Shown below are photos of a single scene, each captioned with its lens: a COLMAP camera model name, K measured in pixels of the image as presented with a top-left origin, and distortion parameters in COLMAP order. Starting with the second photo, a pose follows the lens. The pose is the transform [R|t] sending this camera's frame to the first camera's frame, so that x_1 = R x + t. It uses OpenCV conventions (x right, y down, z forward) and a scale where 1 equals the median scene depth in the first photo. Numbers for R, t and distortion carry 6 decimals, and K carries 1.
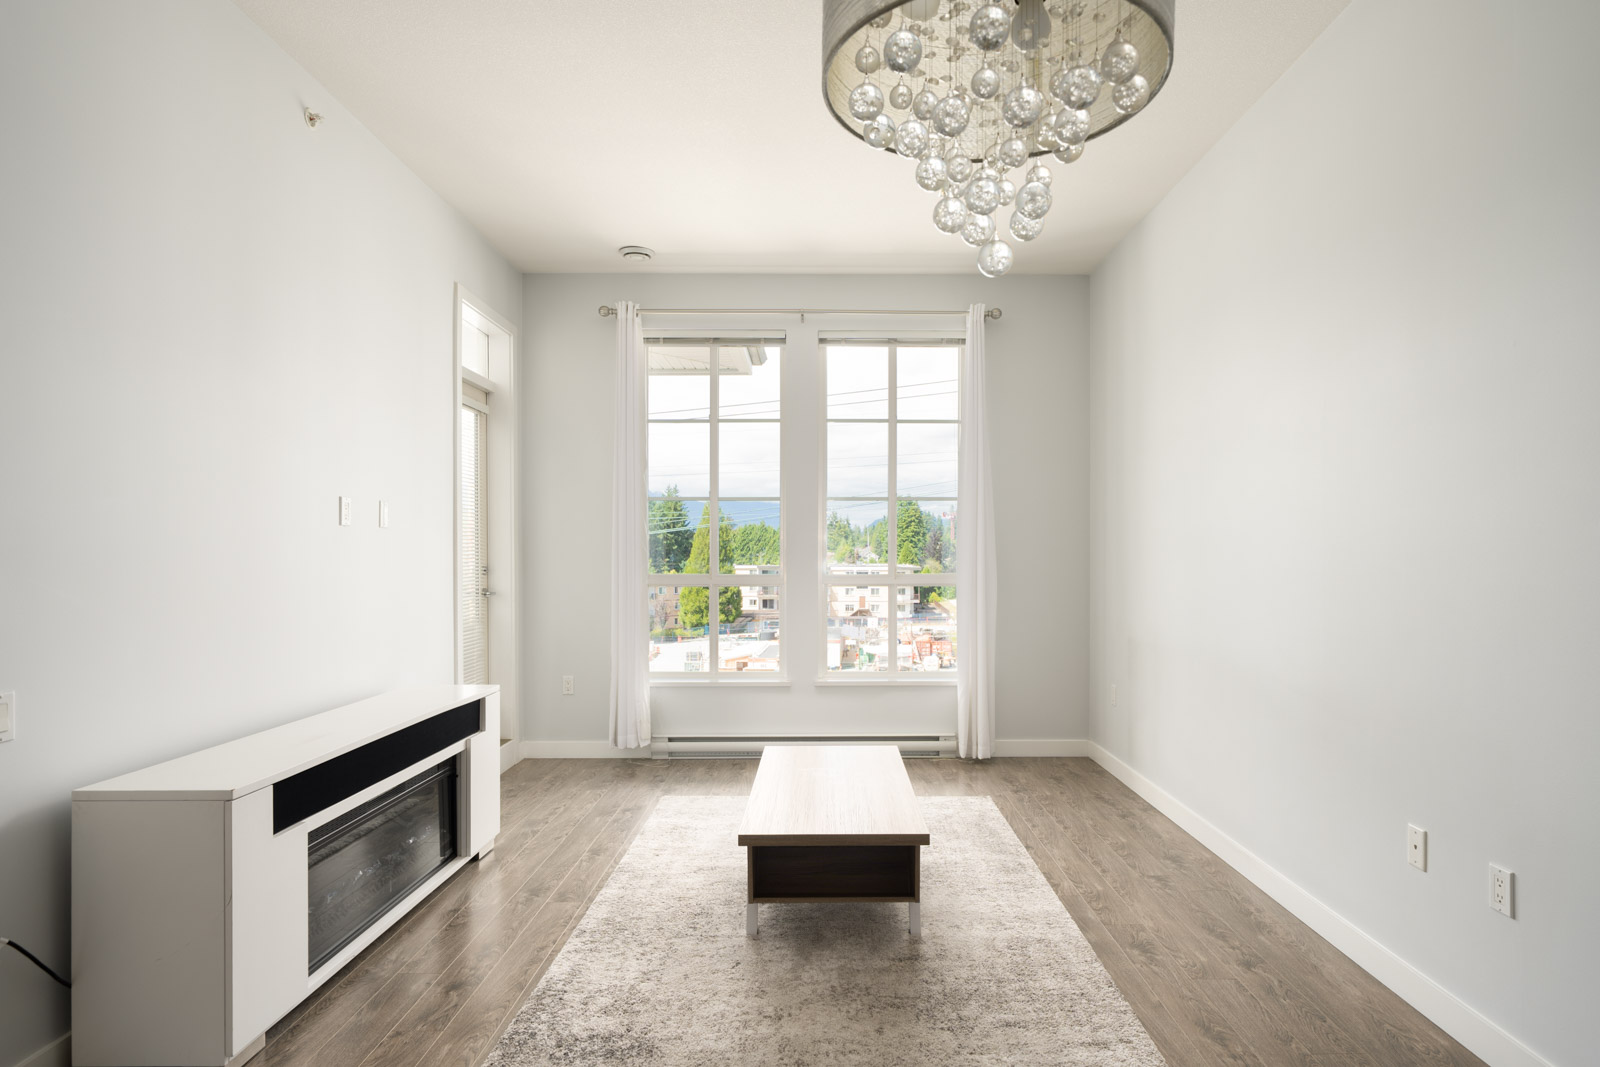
lens RADIAL K [[859.0, 0, 814.9], [0, 859.0, 554.2], [0, 0, 1]] dist [-0.001016, -0.003649]
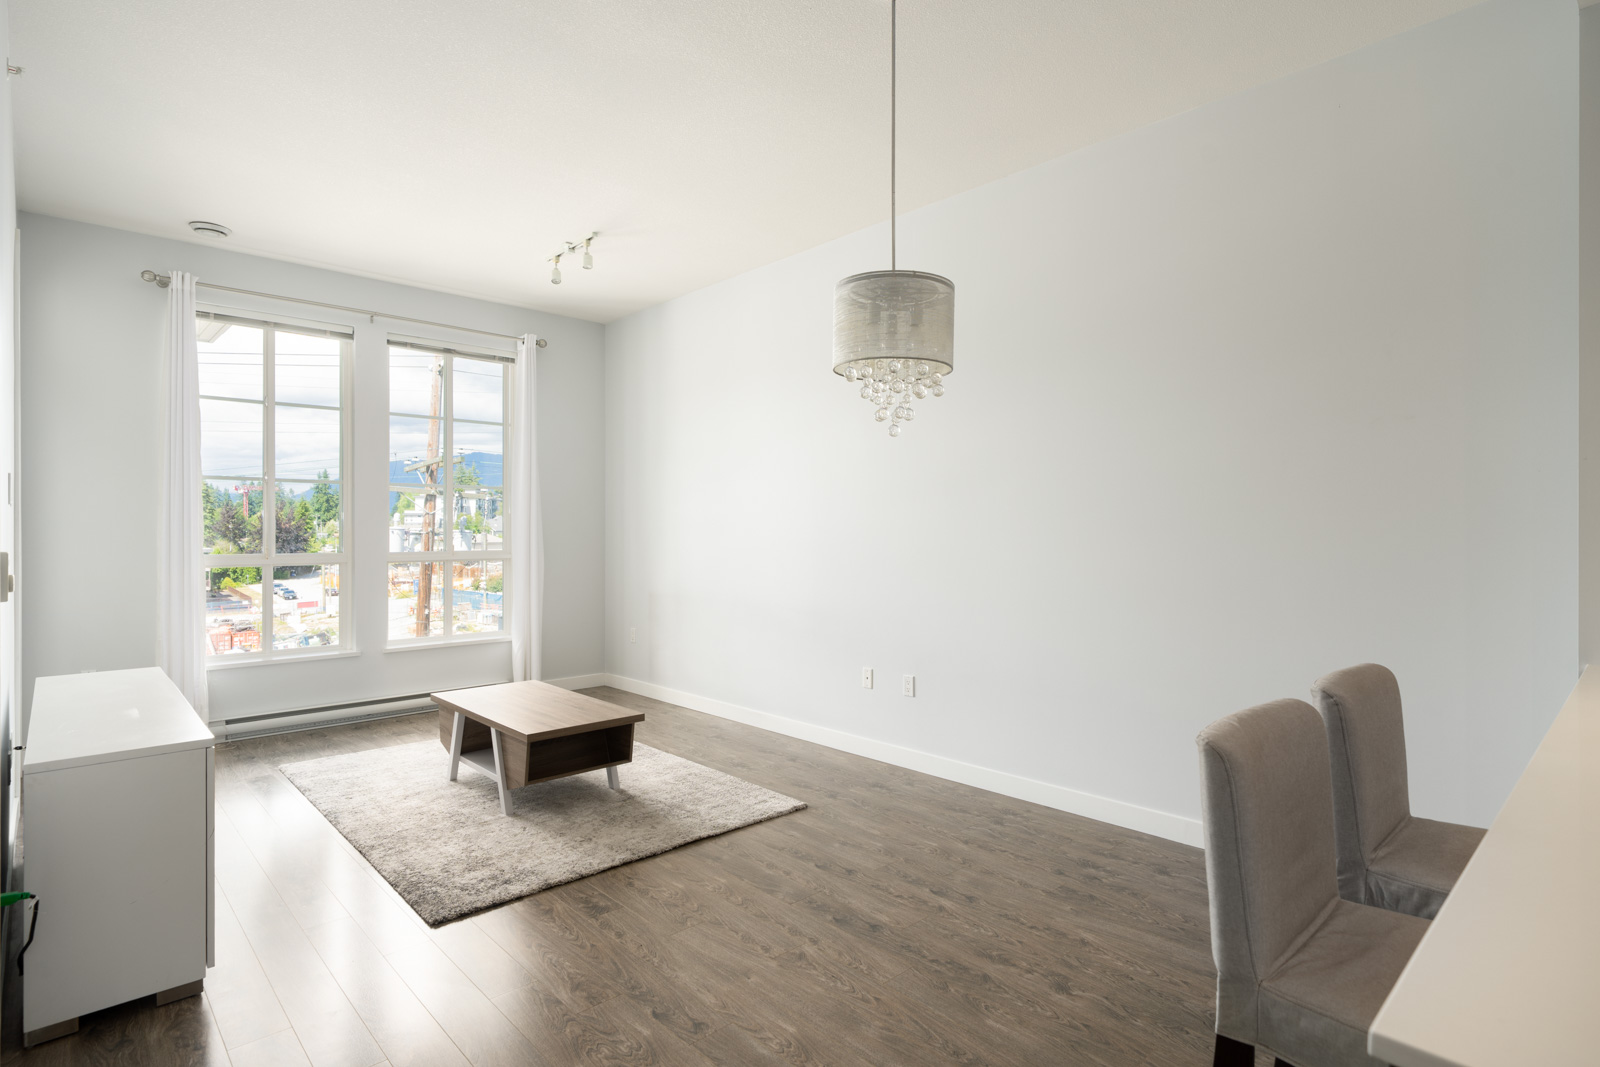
lens RADIAL K [[819.5, 0, 803.2], [0, 819.5, 531.6], [0, 0, 1]] dist [-0.015868, 0.000481]
pose [[0.727821, -0.000728, 0.685767, -0.351783], [0.001988, 0.999997, -0.001049, -0.001159], [-0.685764, 0.002127, 0.727821, -0.145226]]
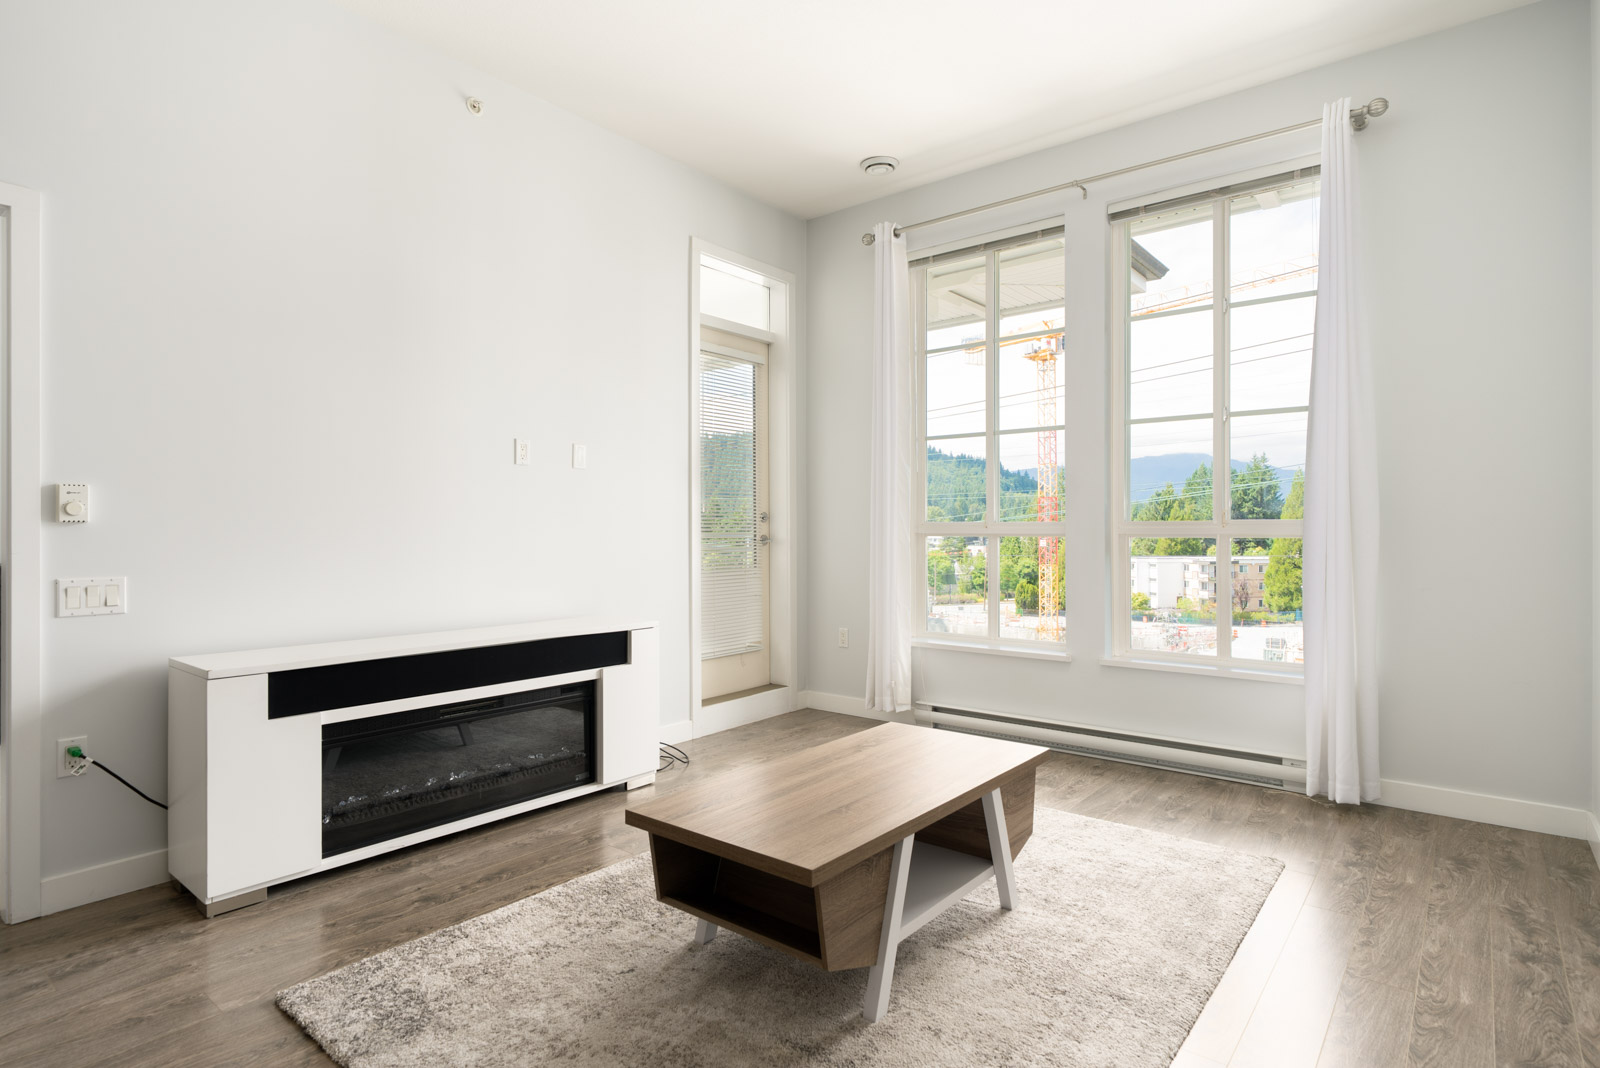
lens RADIAL K [[831.7, 0, 797.1], [0, 831.7, 527.5], [0, 0, 1]] dist [0.006740, -0.002070]
pose [[0.775134, -0.002163, -0.631793, 0.275075], [-0.000408, 0.999992, -0.003924, 0.034592], [0.631797, 0.003300, 0.775127, 0.259251]]
